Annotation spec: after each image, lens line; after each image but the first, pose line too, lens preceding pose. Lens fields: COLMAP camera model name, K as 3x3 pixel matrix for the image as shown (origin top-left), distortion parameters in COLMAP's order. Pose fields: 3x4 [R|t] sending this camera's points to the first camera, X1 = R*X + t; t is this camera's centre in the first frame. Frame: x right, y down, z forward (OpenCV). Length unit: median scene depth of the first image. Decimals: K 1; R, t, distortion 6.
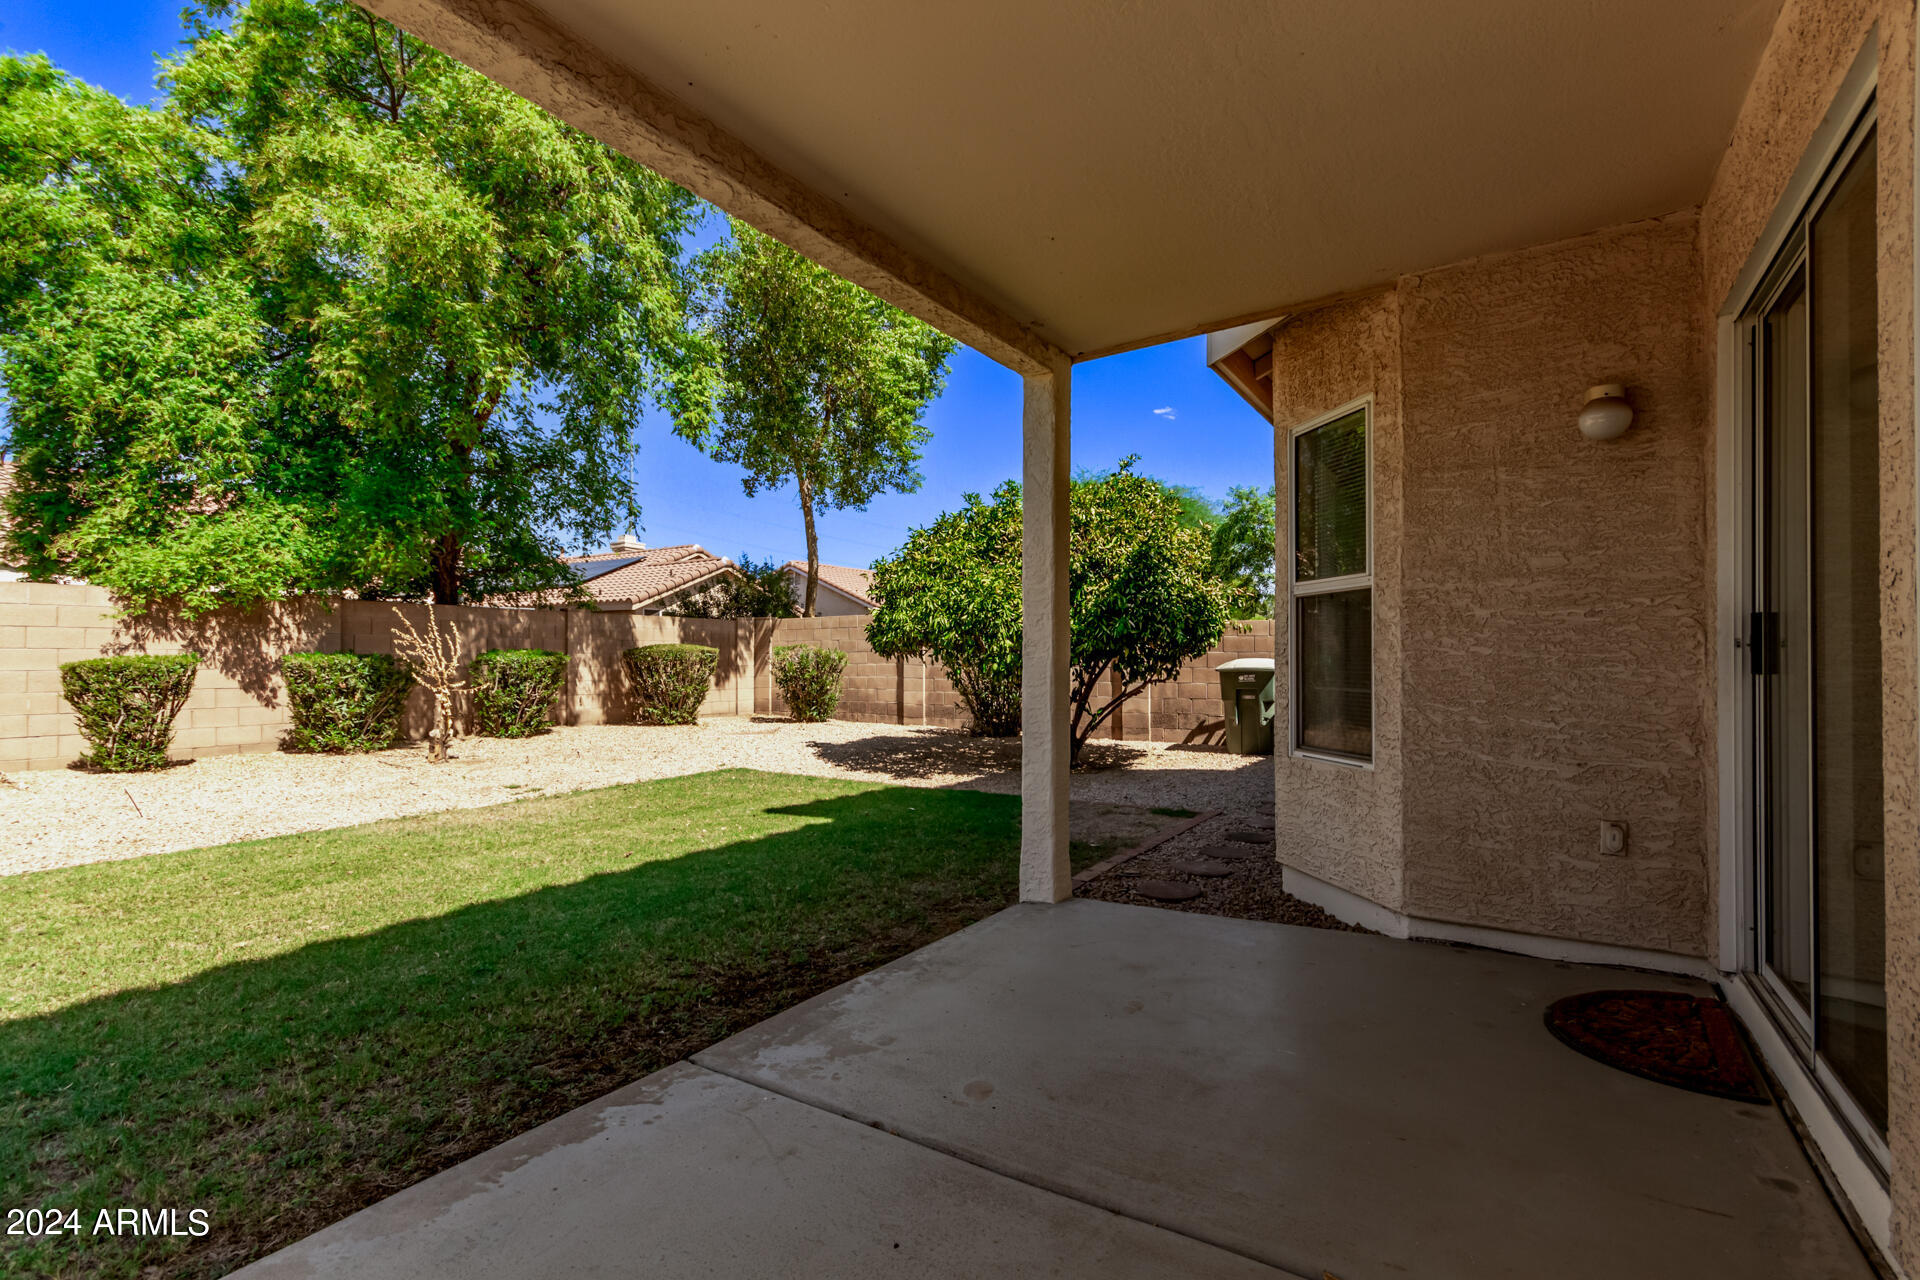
lens RADIAL K [[896.7, 0, 961.6], [0, 896.7, 648.5], [0, 0, 1]] dist [0.001878, 0.001663]
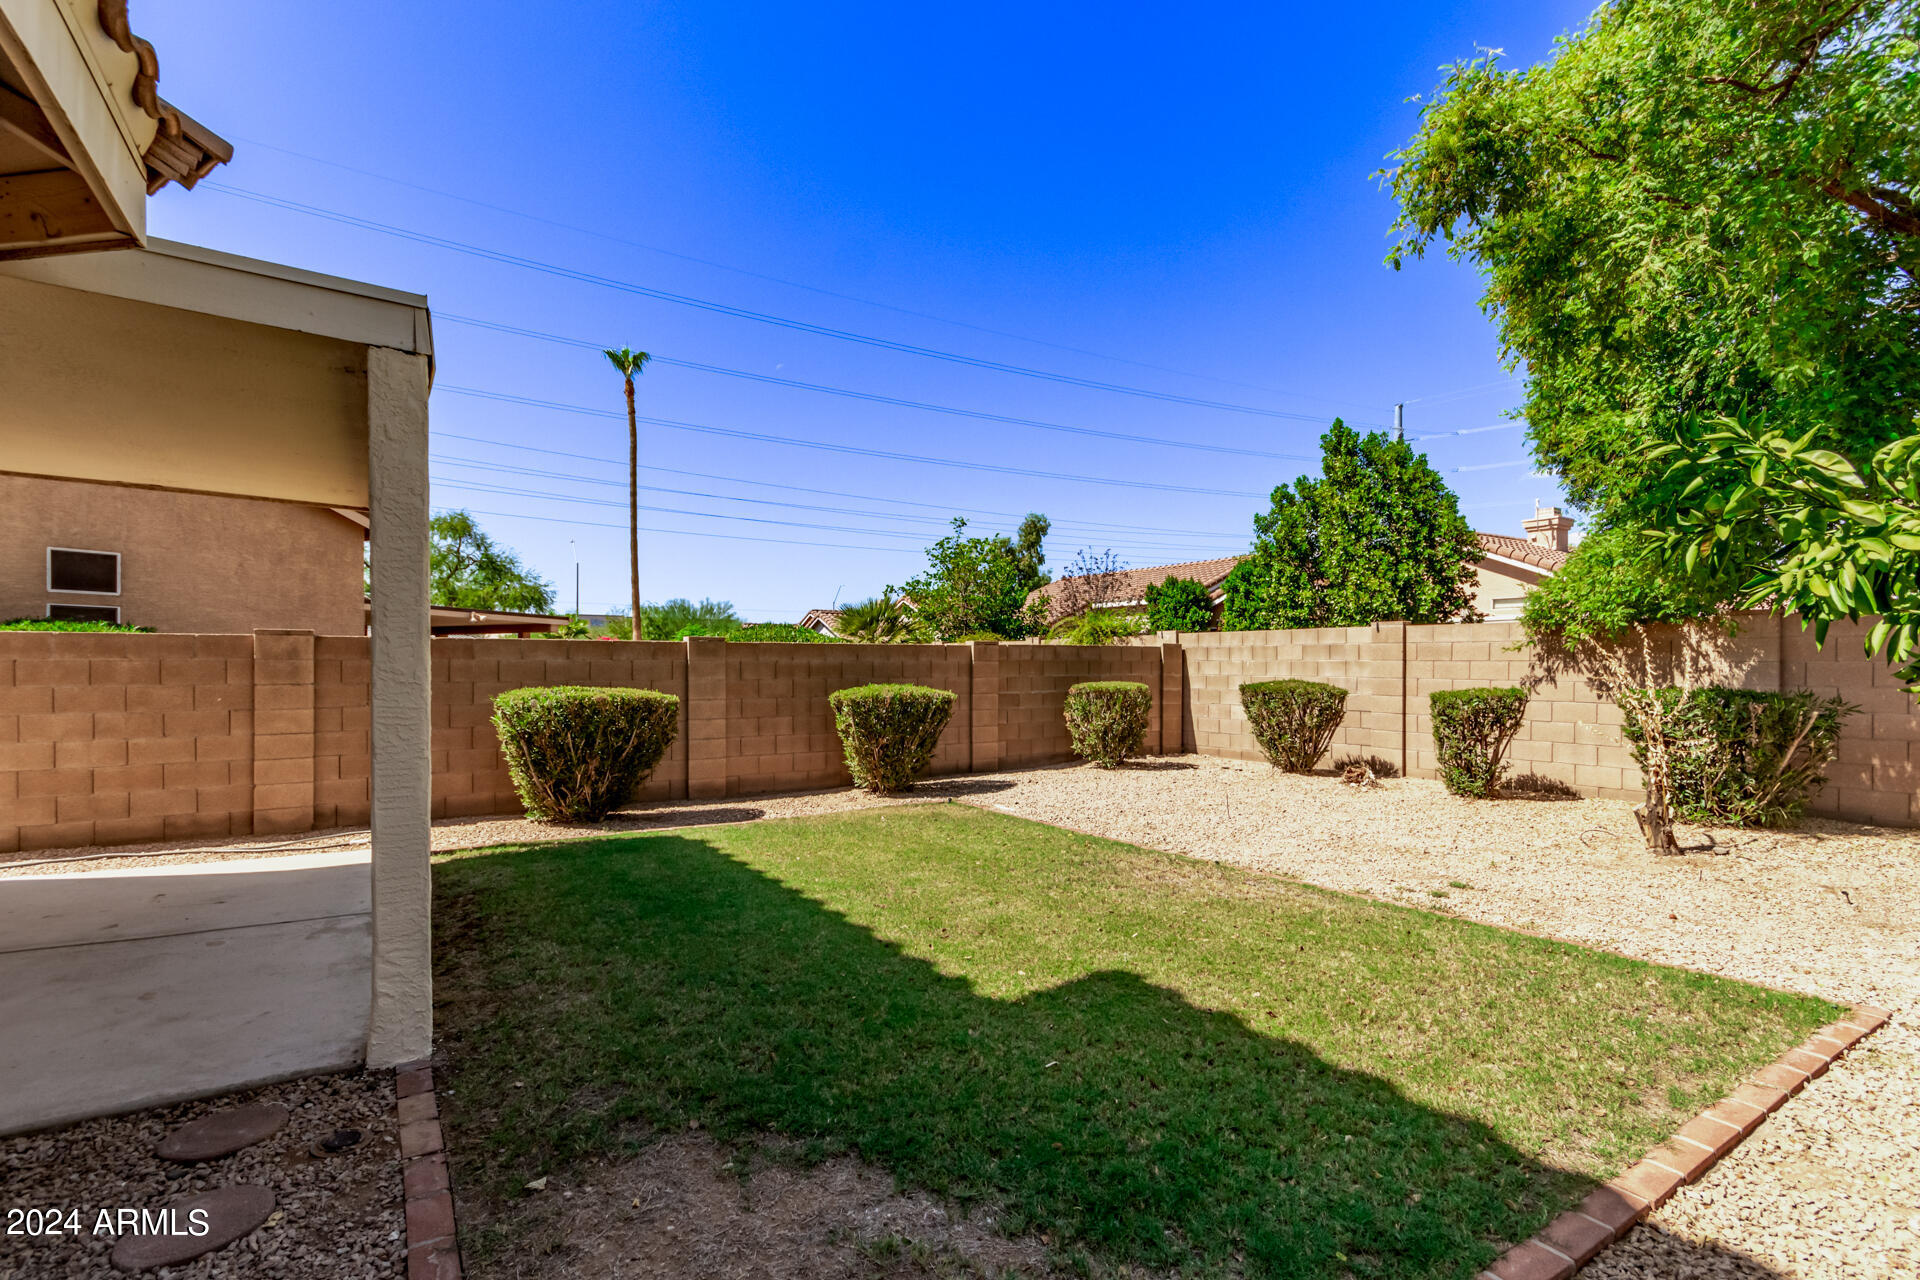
lens RADIAL K [[896.7, 0, 958.0], [0, 896.7, 651.0], [0, 0, 1]] dist [0.001878, 0.001663]
pose [[-0.417972, -0.011773, -0.908384, 0.252039], [0.007898, 0.999831, -0.016592, -0.020202], [0.908426, -0.014109, -0.417808, 0.740090]]
